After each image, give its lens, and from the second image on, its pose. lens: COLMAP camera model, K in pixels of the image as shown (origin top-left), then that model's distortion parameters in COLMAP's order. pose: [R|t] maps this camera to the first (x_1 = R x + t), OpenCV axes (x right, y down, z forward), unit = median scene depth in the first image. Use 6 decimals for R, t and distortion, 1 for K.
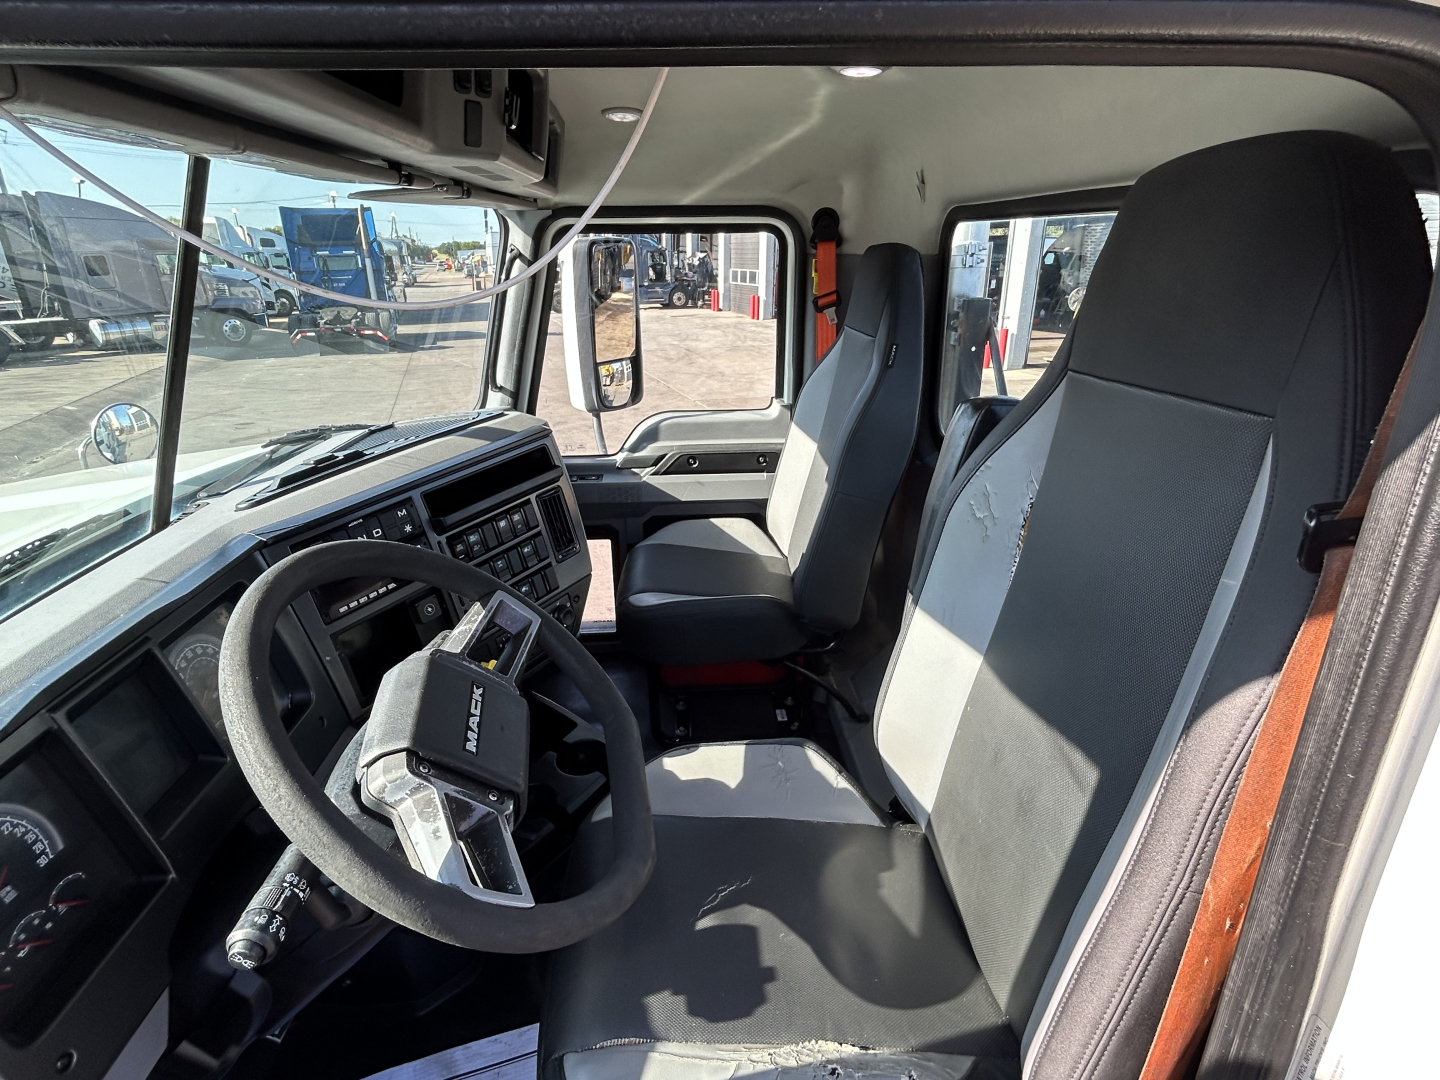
lens RADIAL K [[742.2, 0, 721.4], [0, 742.2, 542.8], [0, 0, 1]] dist [0.001865, 0.002869]
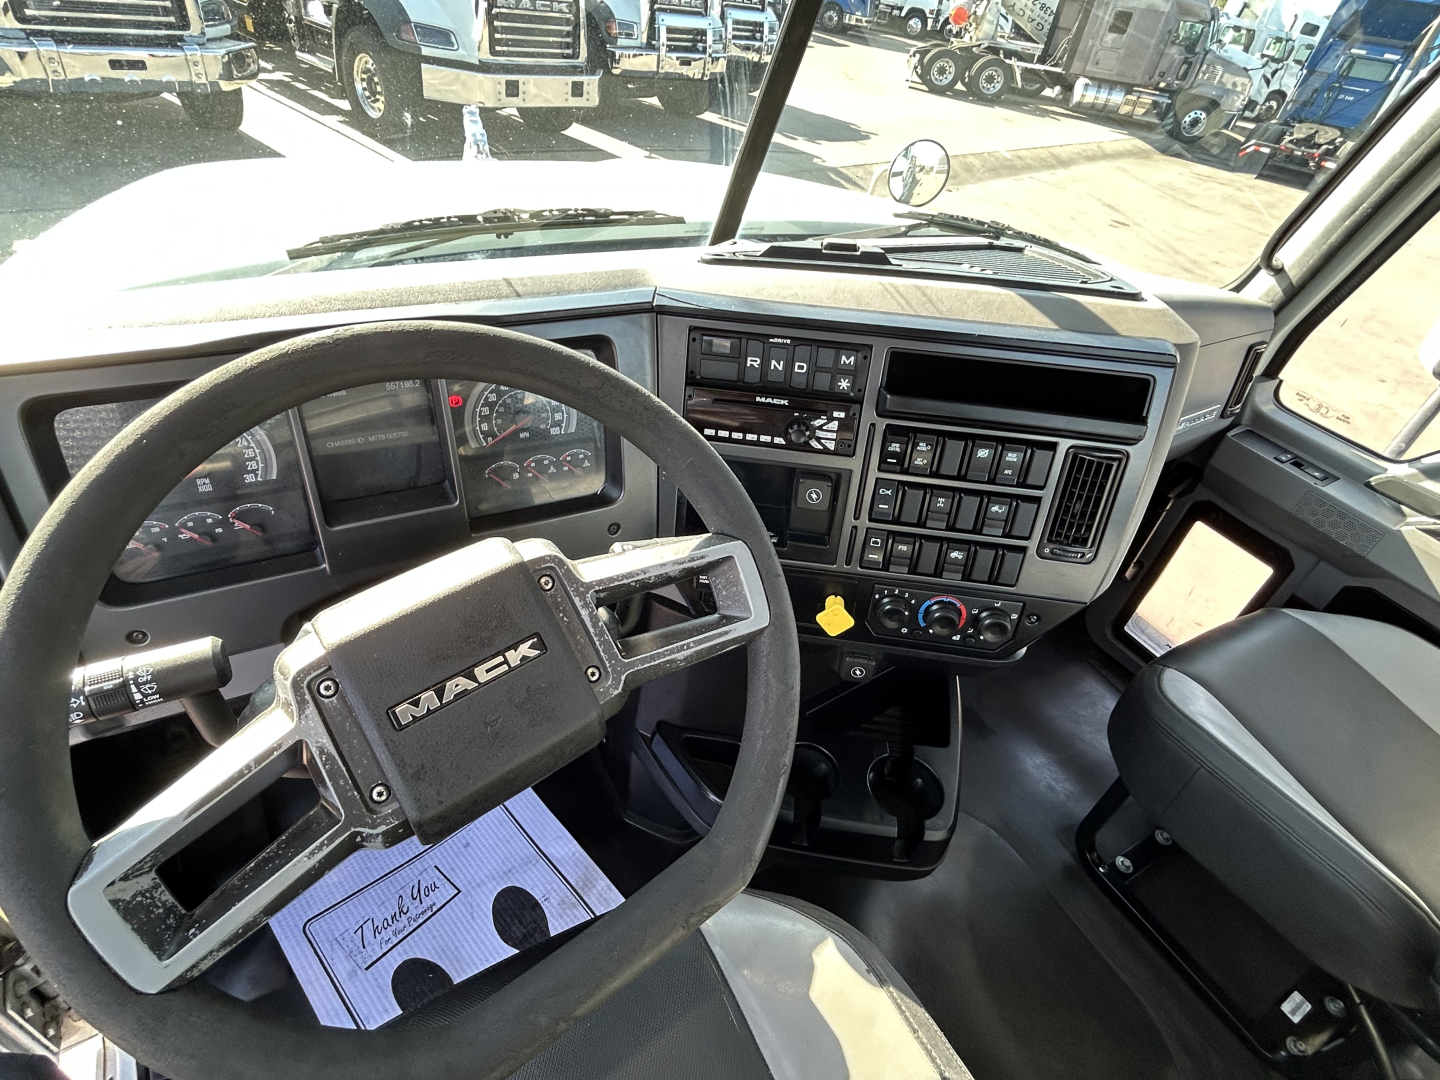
lens RADIAL K [[742.2, 0, 719.1], [0, 742.2, 537.1], [0, 0, 1]] dist [0.001865, 0.002869]
pose [[0.440826, 0.619841, -0.649207, 0.053919], [-0.464259, 0.776467, 0.426102, -0.128158], [0.768203, 0.113563, 0.630053, 0.423950]]
